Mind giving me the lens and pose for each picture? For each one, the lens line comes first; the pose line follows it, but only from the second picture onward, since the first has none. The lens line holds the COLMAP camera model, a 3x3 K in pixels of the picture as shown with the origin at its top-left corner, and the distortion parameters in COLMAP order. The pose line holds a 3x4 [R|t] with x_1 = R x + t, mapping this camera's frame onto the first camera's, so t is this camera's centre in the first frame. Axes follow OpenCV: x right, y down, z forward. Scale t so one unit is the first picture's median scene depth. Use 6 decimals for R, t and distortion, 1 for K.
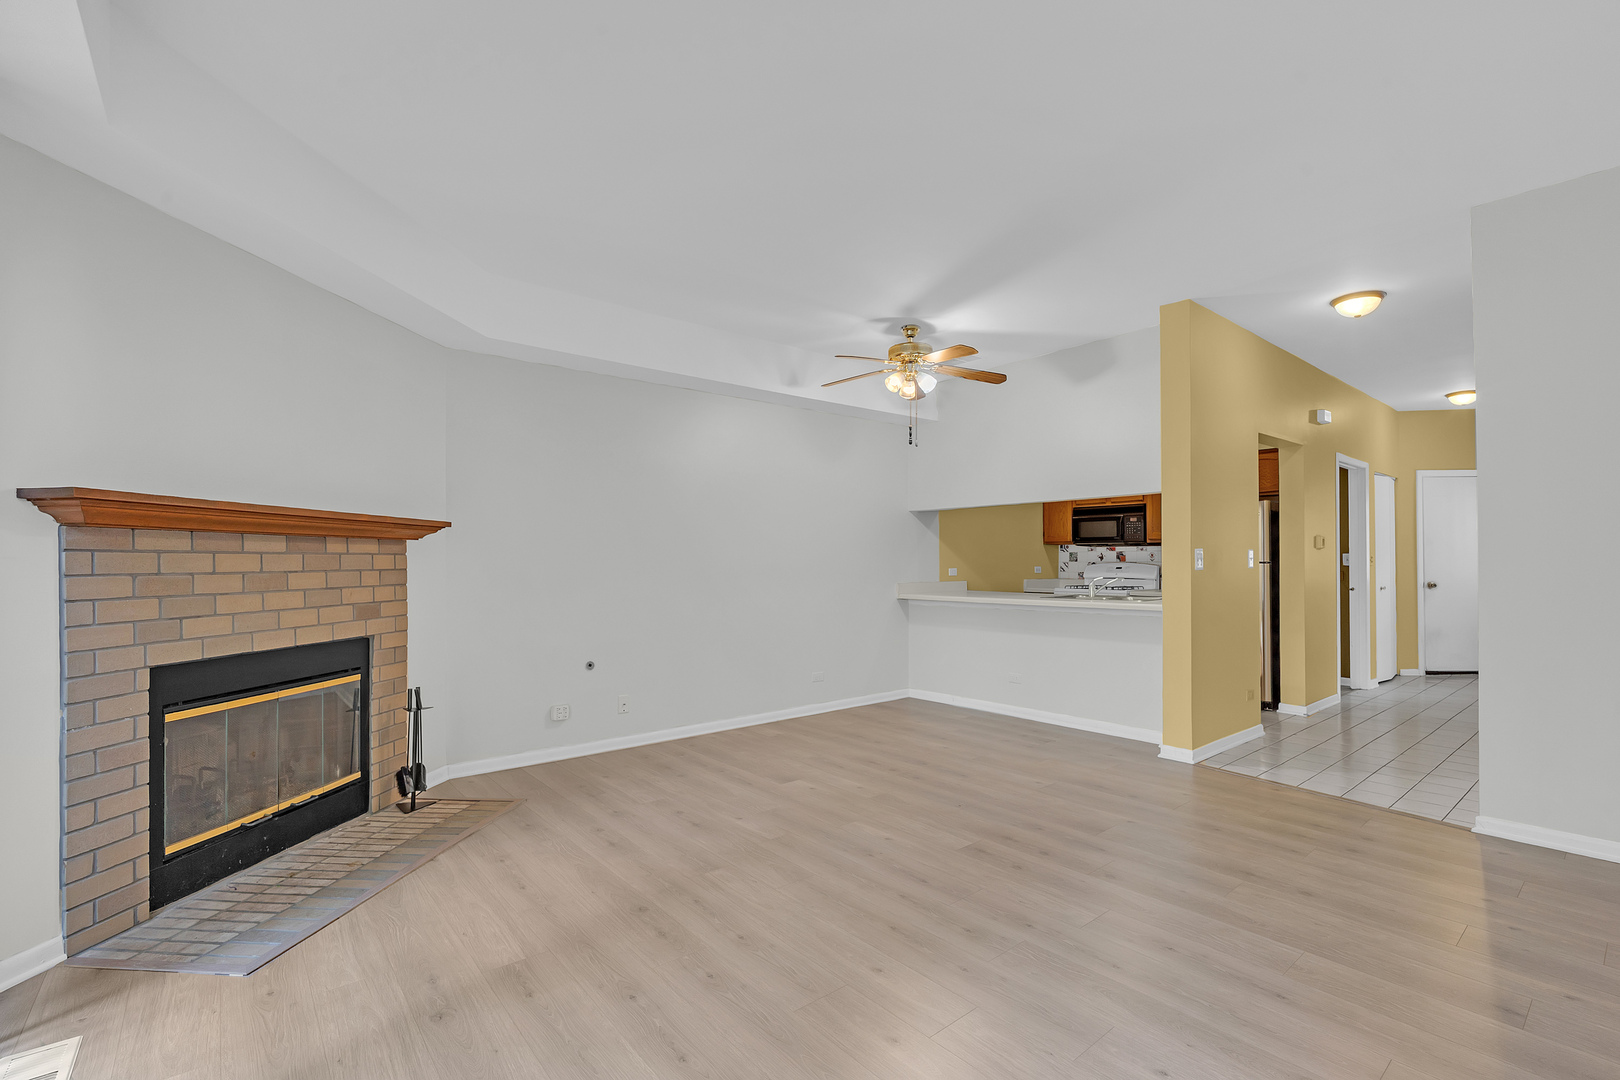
lens RADIAL K [[718.8, 0, 838.9], [0, 718.8, 557.0], [0, 0, 1]] dist [-0.006881, 0.001398]
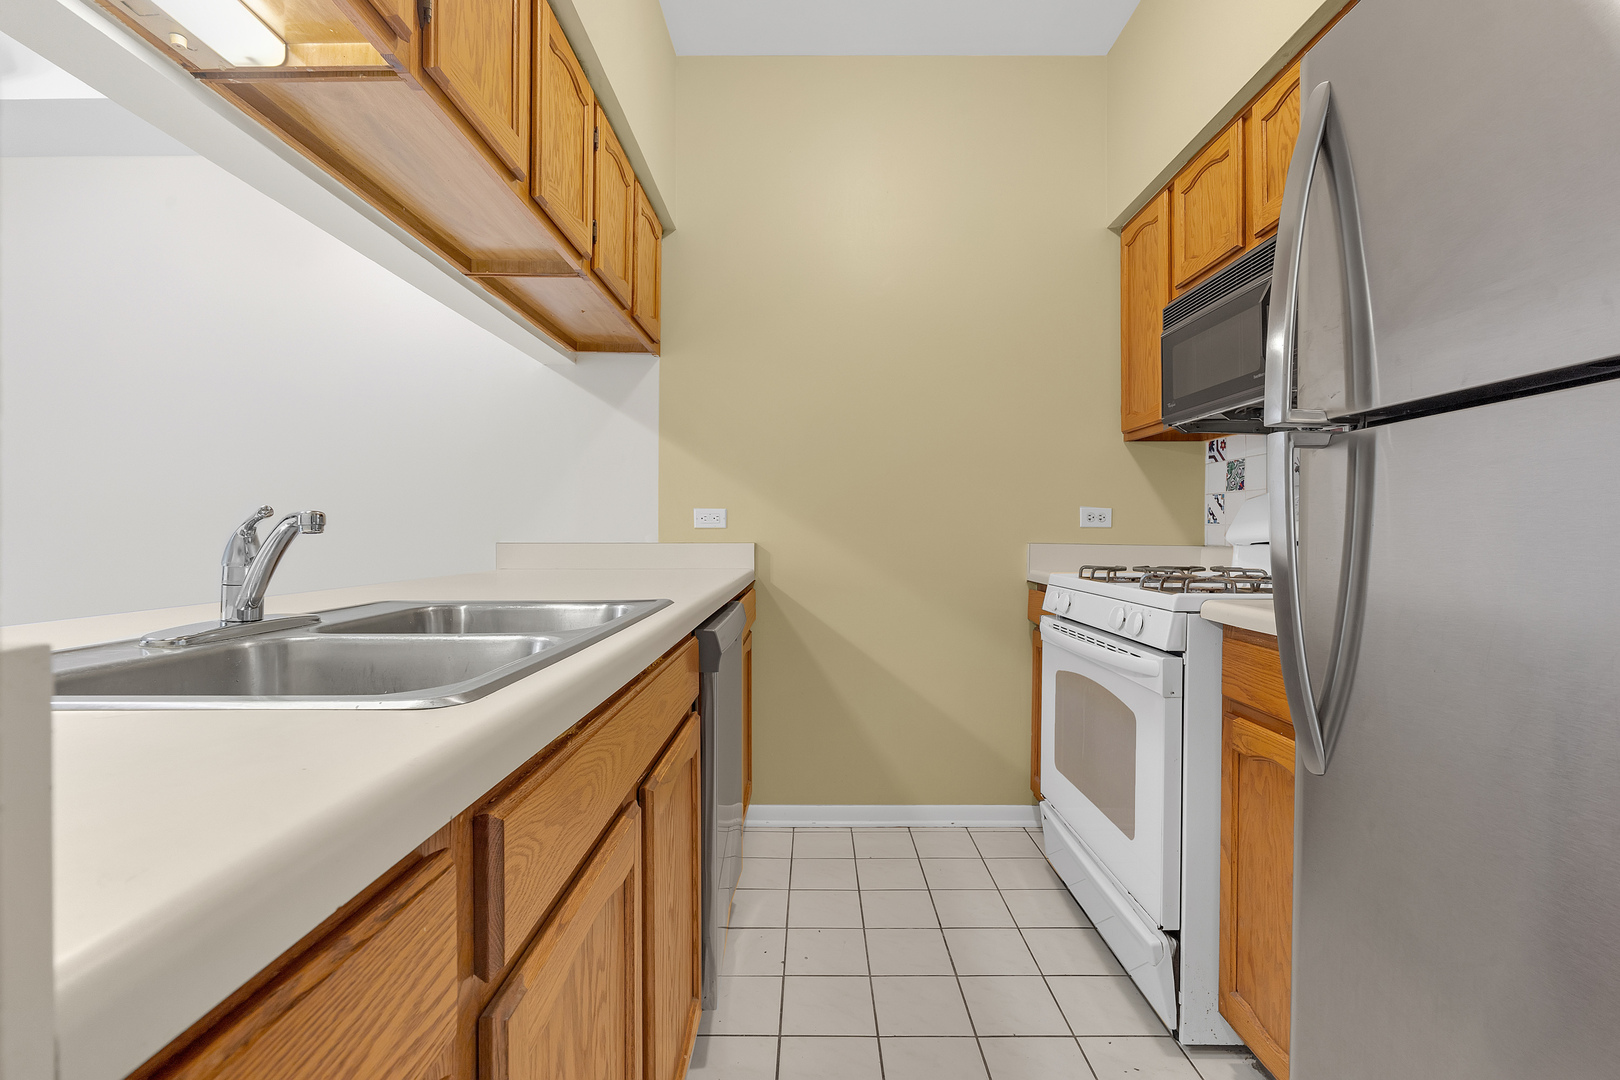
lens RADIAL K [[718.8, 0, 802.3], [0, 718.8, 534.4], [0, 0, 1]] dist [-0.006881, 0.001398]
pose [[0.755653, 0.006790, -0.654937, 0.721108], [-0.000813, 0.999955, 0.009429, 0.041701], [0.654971, -0.006592, 0.755625, 1.209164]]
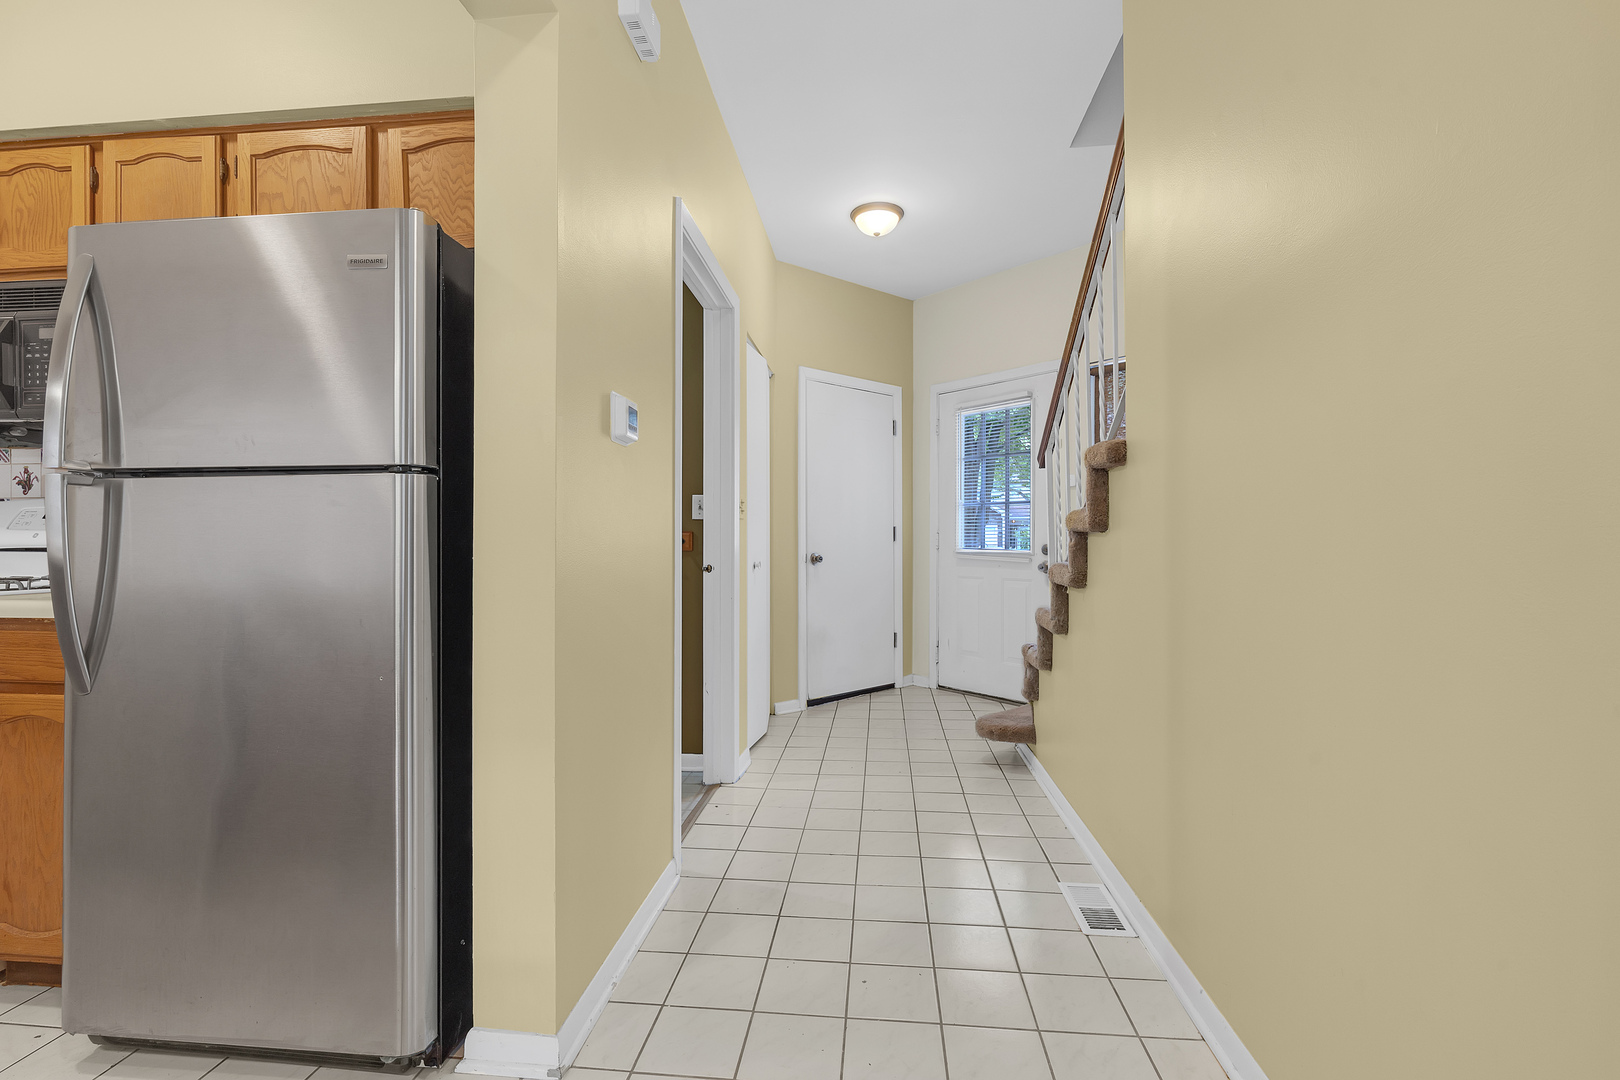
lens RADIAL K [[718.8, 0, 814.3], [0, 718.8, 541.4], [0, 0, 1]] dist [-0.006881, 0.001398]
pose [[0.717477, 0.002666, 0.696577, 0.709997], [-0.006786, 0.999972, 0.003163, 0.039966], [-0.696549, -0.006997, 0.717475, 0.994780]]
